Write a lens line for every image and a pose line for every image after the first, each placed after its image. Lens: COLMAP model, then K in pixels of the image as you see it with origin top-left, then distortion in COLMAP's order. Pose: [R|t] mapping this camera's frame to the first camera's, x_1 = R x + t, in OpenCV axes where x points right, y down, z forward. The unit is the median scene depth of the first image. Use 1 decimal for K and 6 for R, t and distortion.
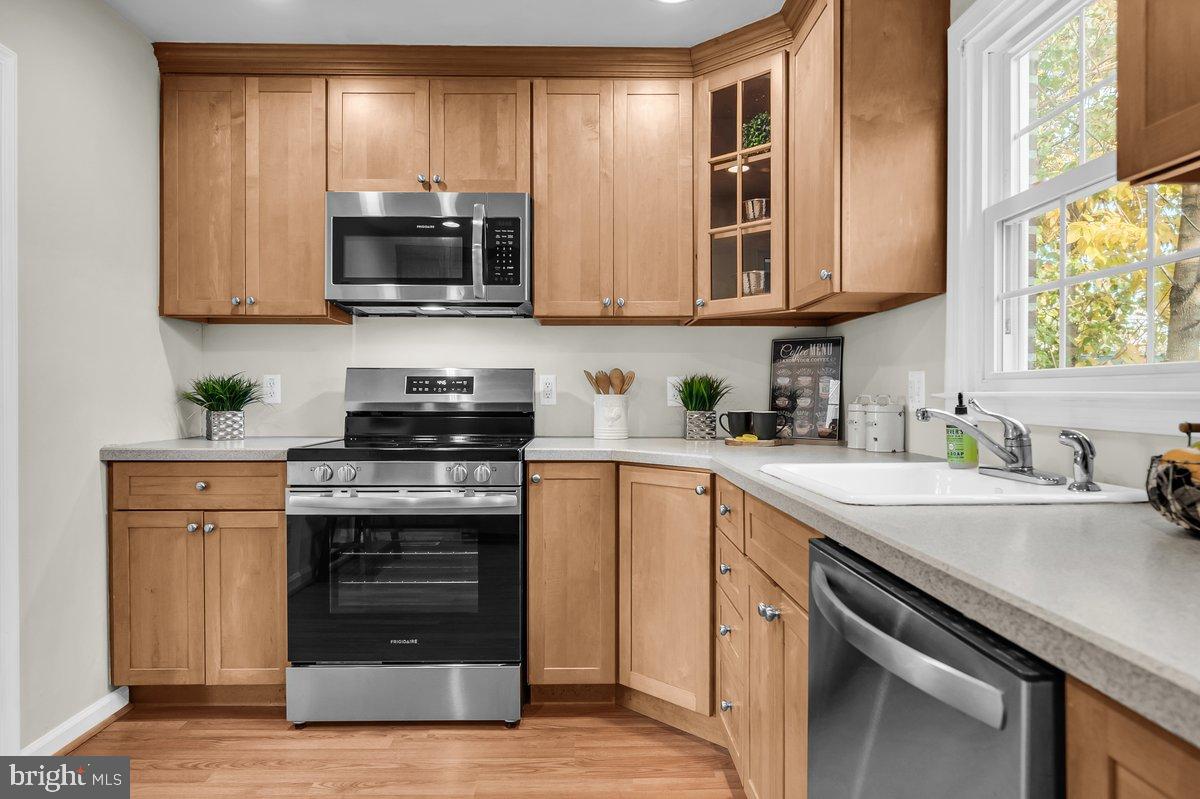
lens RADIAL K [[763.3, 0, 567.7], [0, 763.3, 396.7], [0, 0, 1]] dist [-0.001994, -0.000091]
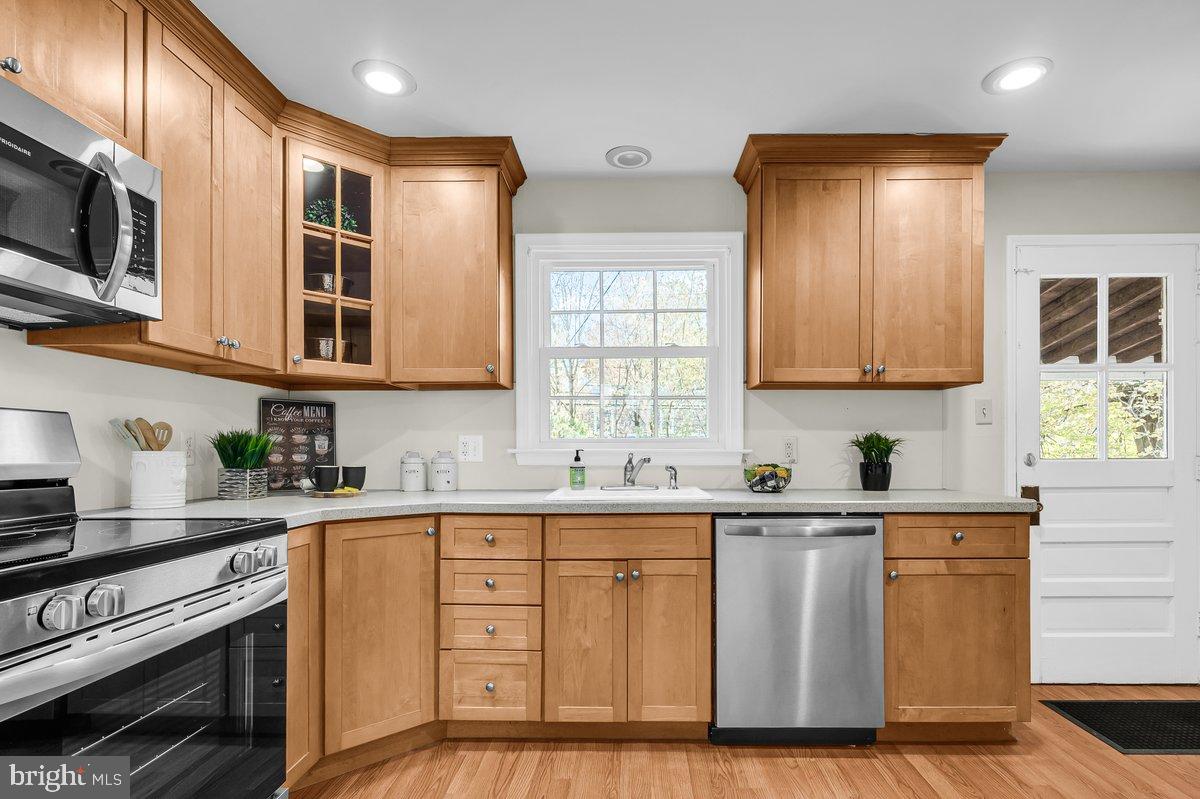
lens RADIAL K [[590.4, 0, 645.2], [0, 590.4, 447.2], [0, 0, 1]] dist [0.000028, 0.000002]
pose [[-0.001050, 0.004441, 0.999990, -0.605768], [0.004452, 0.999980, -0.004436, -0.002426], [-0.999990, 0.004447, -0.001070, 0.544611]]
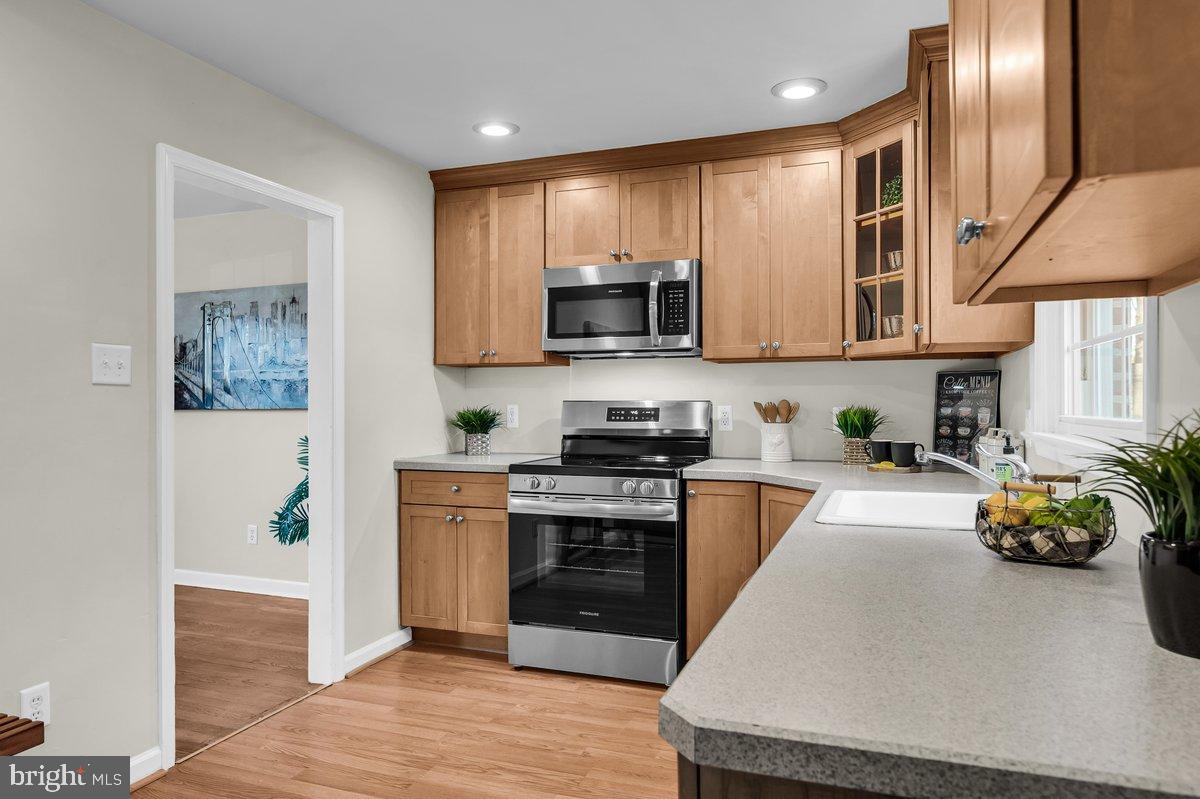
lens RADIAL K [[763.3, 0, 567.7], [0, 763.3, 396.7], [0, 0, 1]] dist [-0.001994, -0.000091]
pose [[0.931208, -0.005305, -0.364450, 0.200942], [0.001474, 0.999941, -0.010788, -0.033497], [0.364485, 0.009508, 0.931161, -0.209003]]
